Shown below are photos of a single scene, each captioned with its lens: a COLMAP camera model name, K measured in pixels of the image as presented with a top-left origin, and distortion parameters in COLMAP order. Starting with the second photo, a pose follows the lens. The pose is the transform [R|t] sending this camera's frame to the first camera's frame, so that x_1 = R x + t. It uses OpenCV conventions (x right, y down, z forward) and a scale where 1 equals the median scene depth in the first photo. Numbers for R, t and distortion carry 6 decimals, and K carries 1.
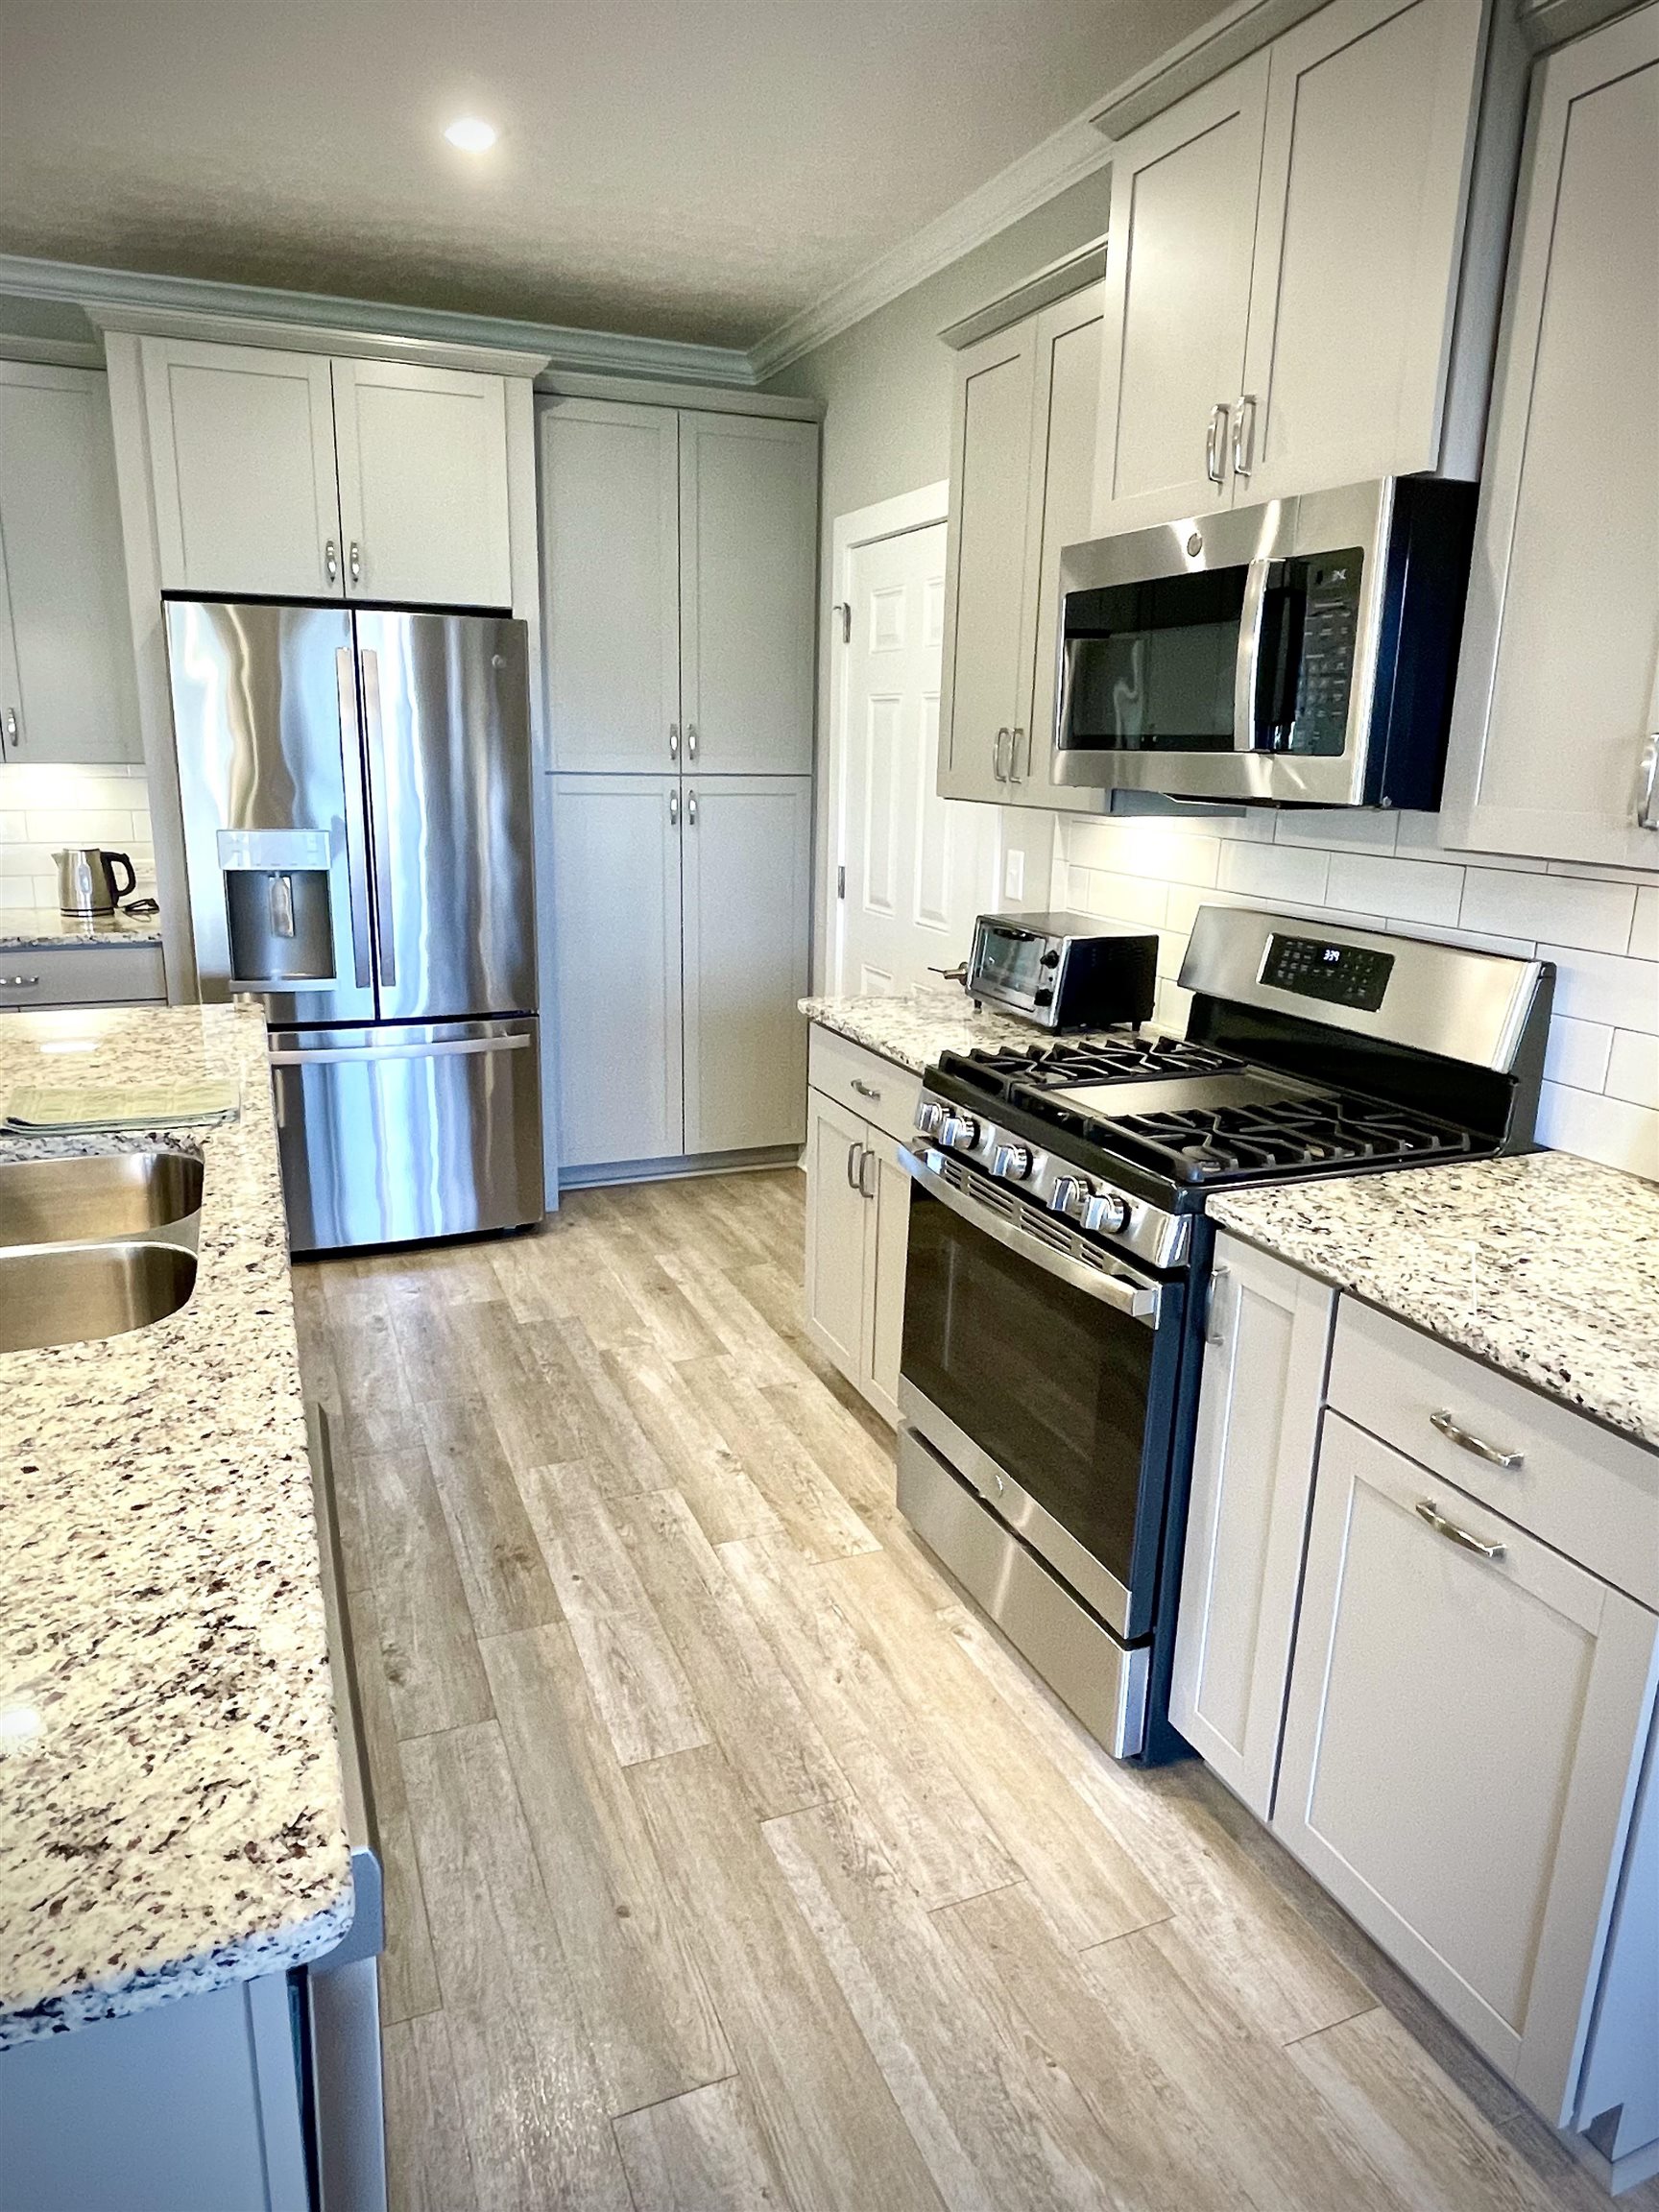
lens RADIAL K [[1391.9, 0, 834.9], [0, 1391.9, 1105.2], [0, 0, 1]] dist [-0.003106, -0.002095]
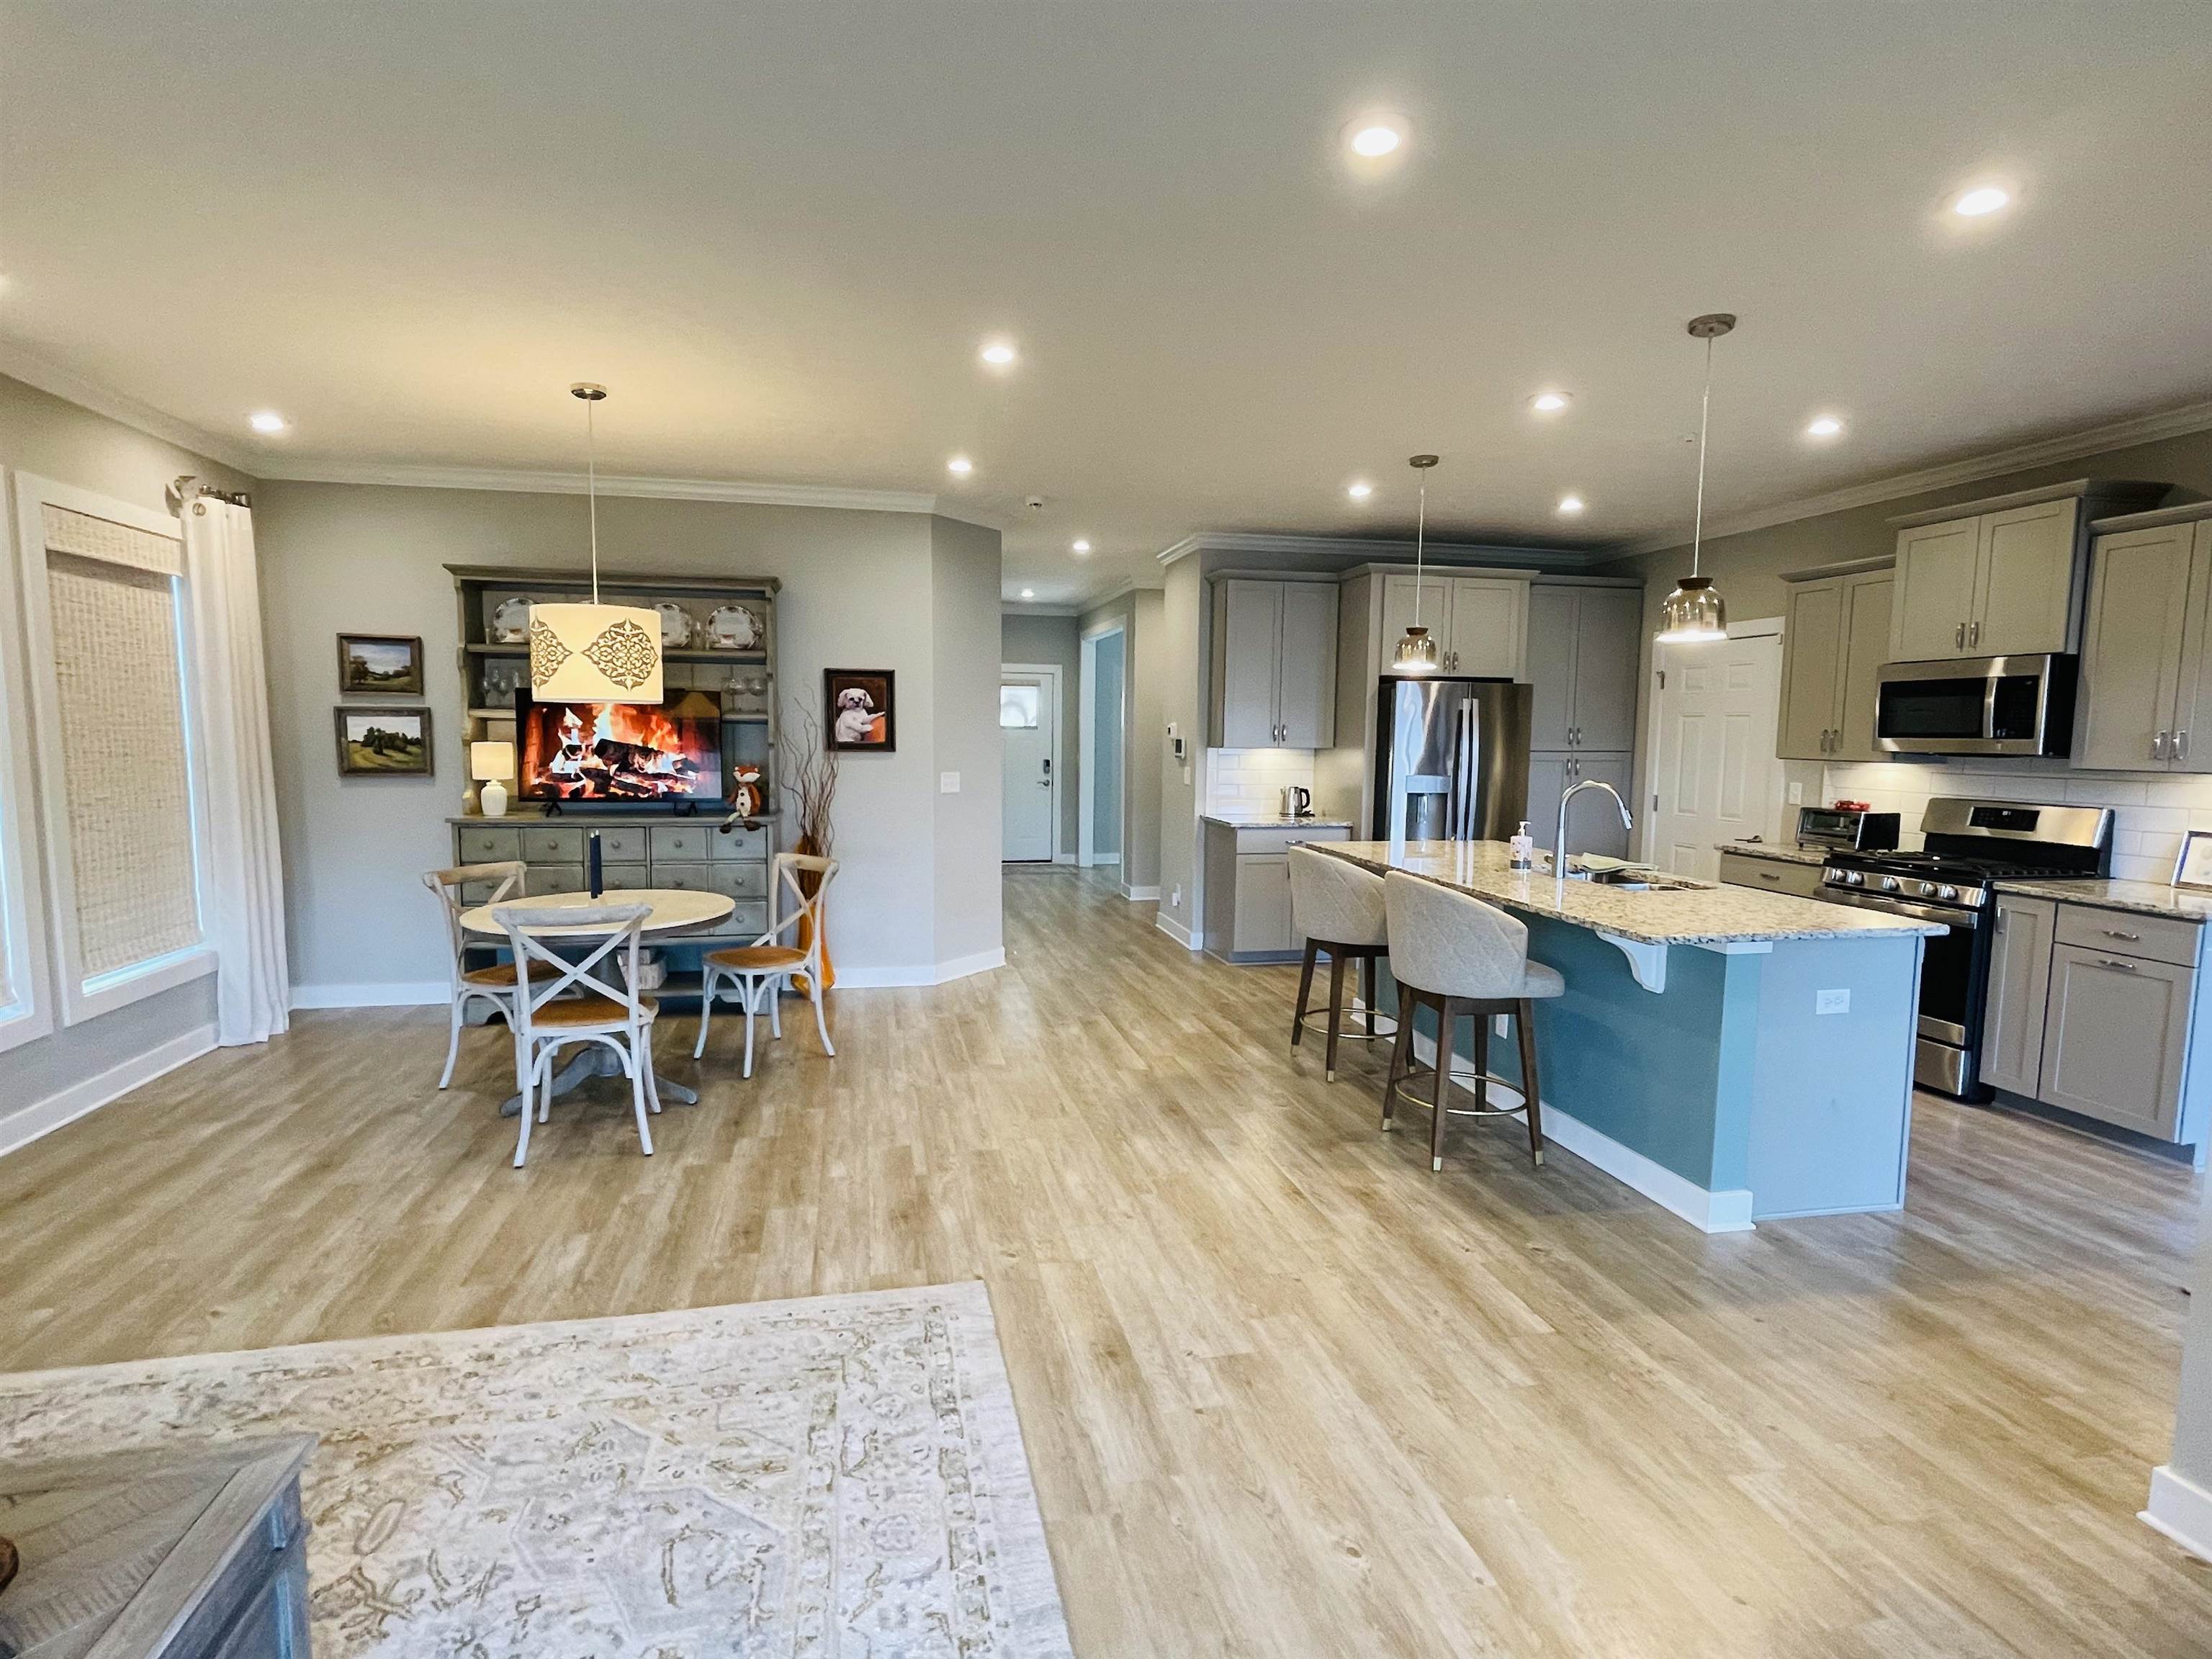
lens RADIAL K [[1108.6, 0, 1098.5], [0, 1108.6, 840.3], [0, 0, 1]] dist [-0.003357, 0.001908]
pose [[0.982349, 0.007317, -0.186914, -0.986292], [-0.037249, 0.986874, -0.157138, 0.353056], [0.183311, 0.161327, 0.969727, -1.401409]]
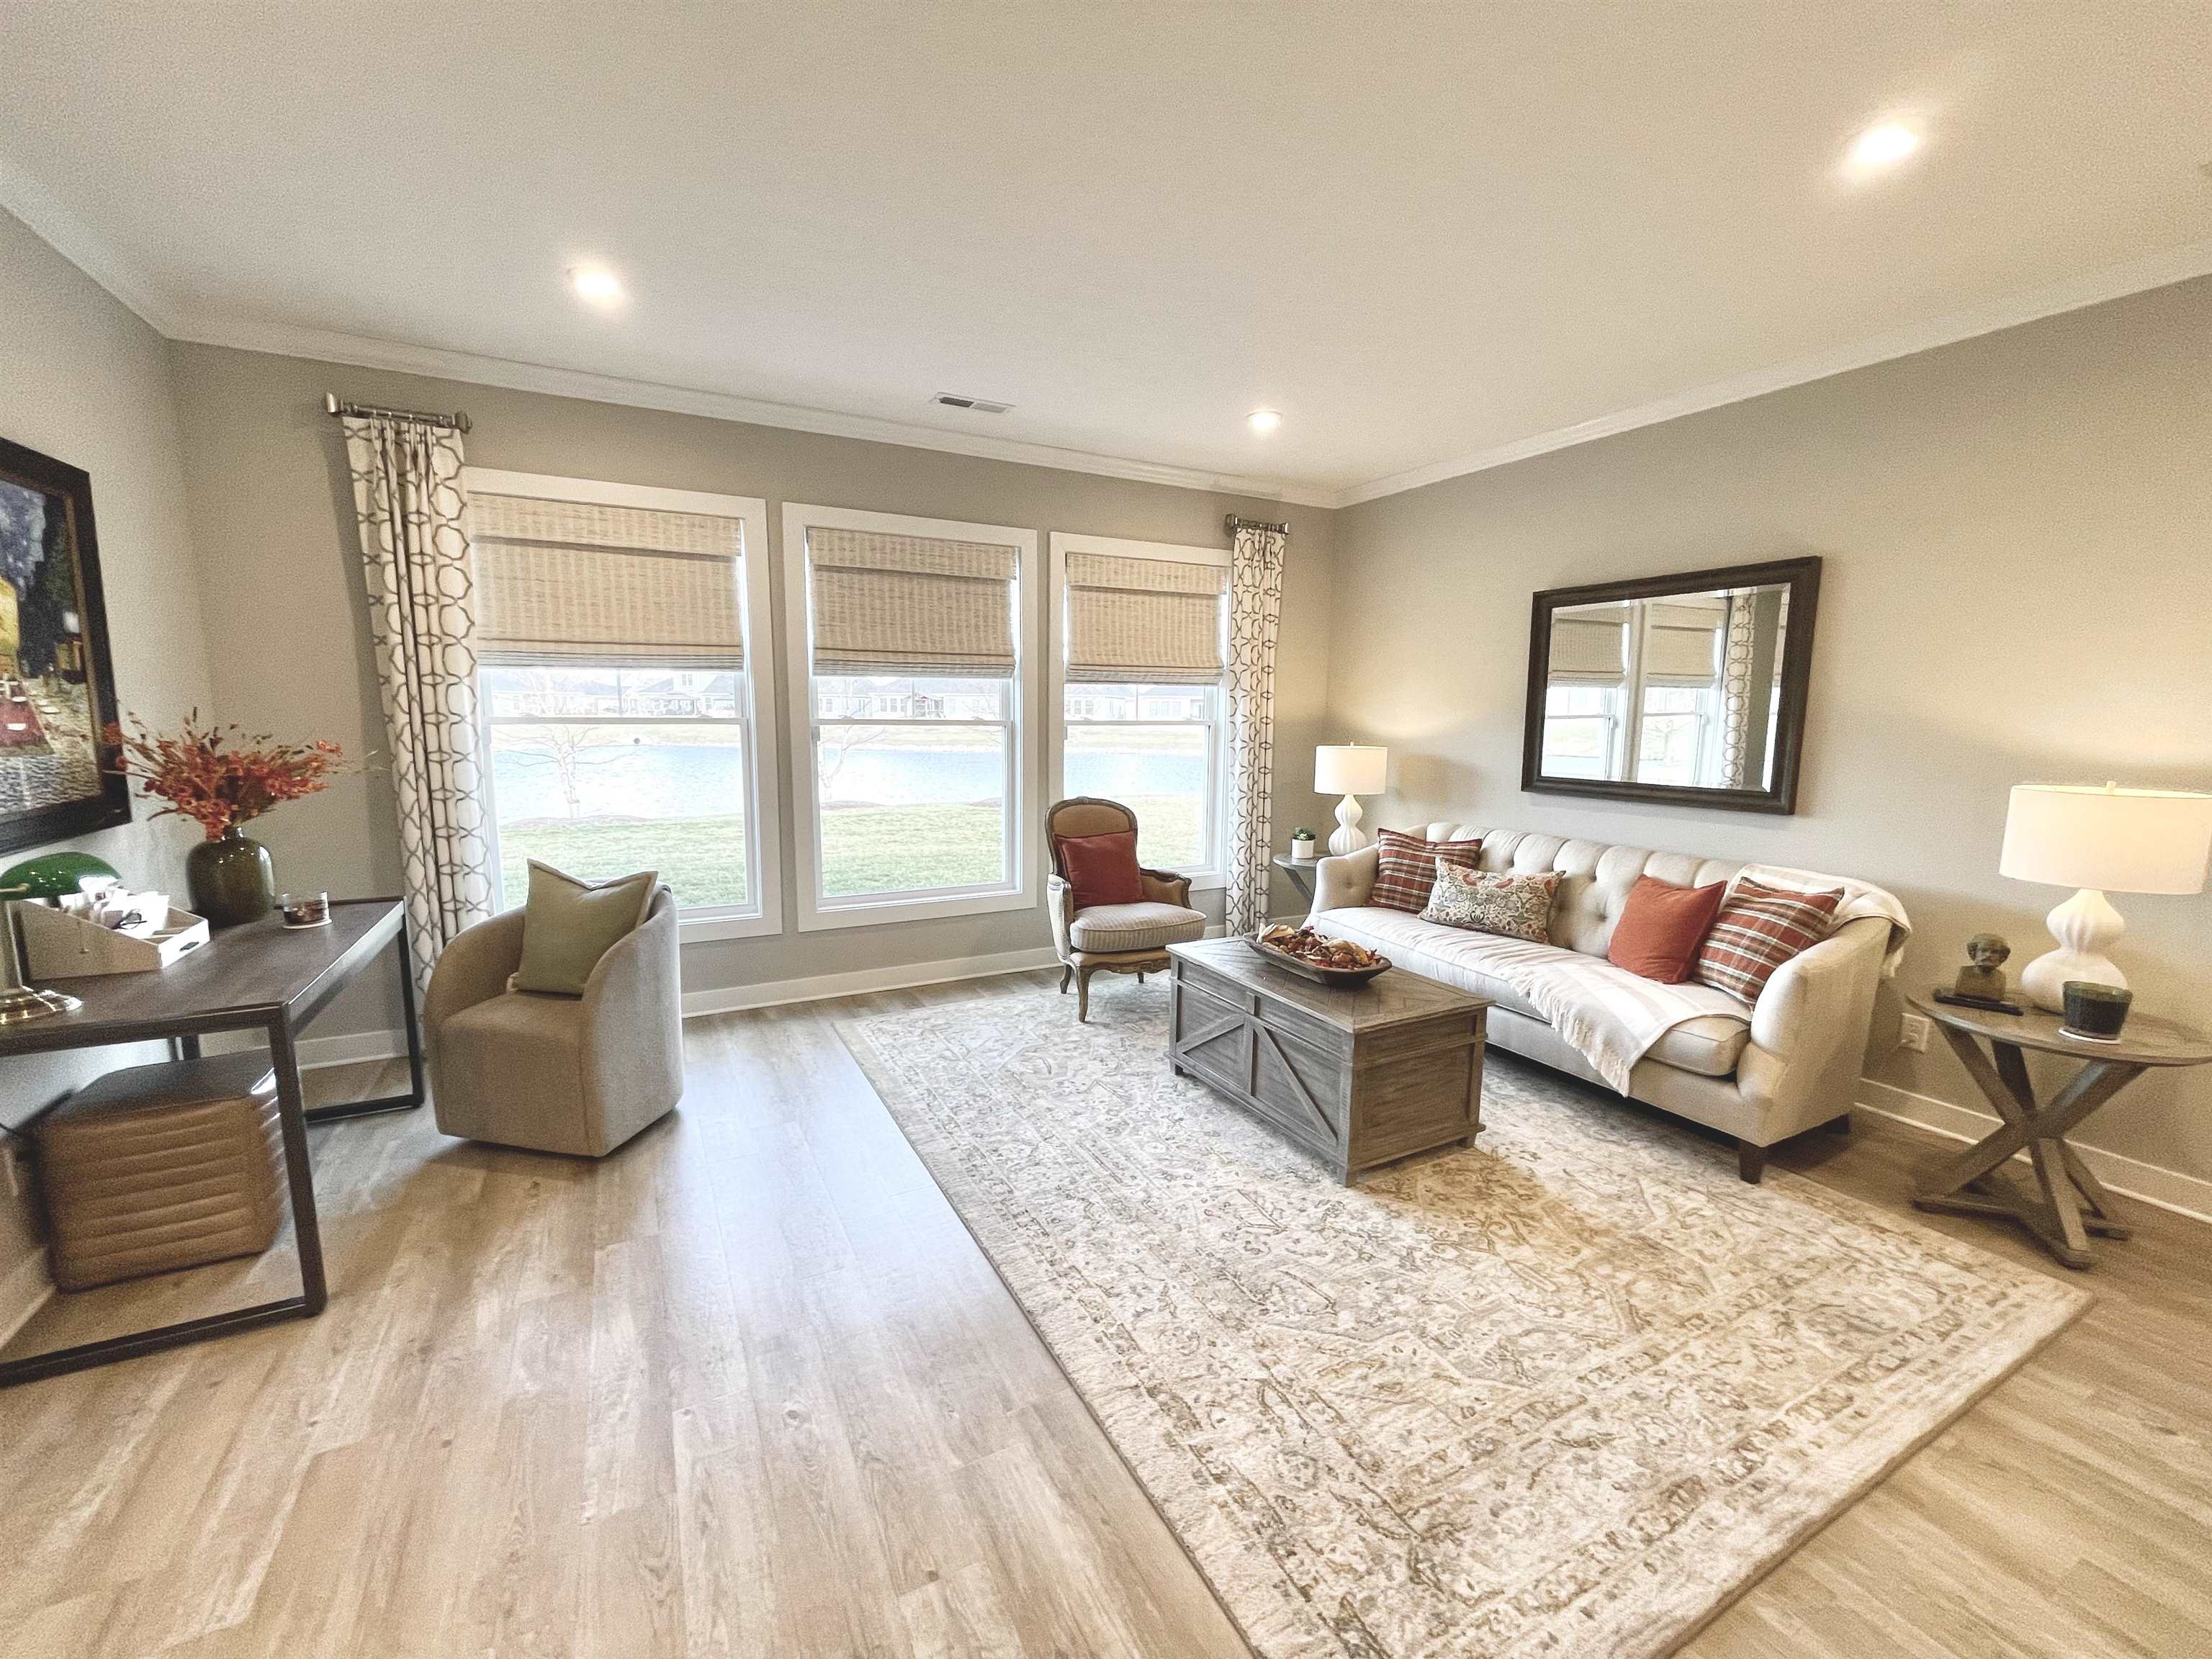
lens RADIAL K [[892.5, 0, 1102.5], [0, 892.5, 827.2], [0, 0, 1]] dist [0.002668, -0.001366]
pose [[-0.995461, -0.020135, -0.093013, -1.142353], [-0.053778, 0.925368, 0.375237, -0.045671], [0.078515, 0.378536, -0.922251, 0.188613]]
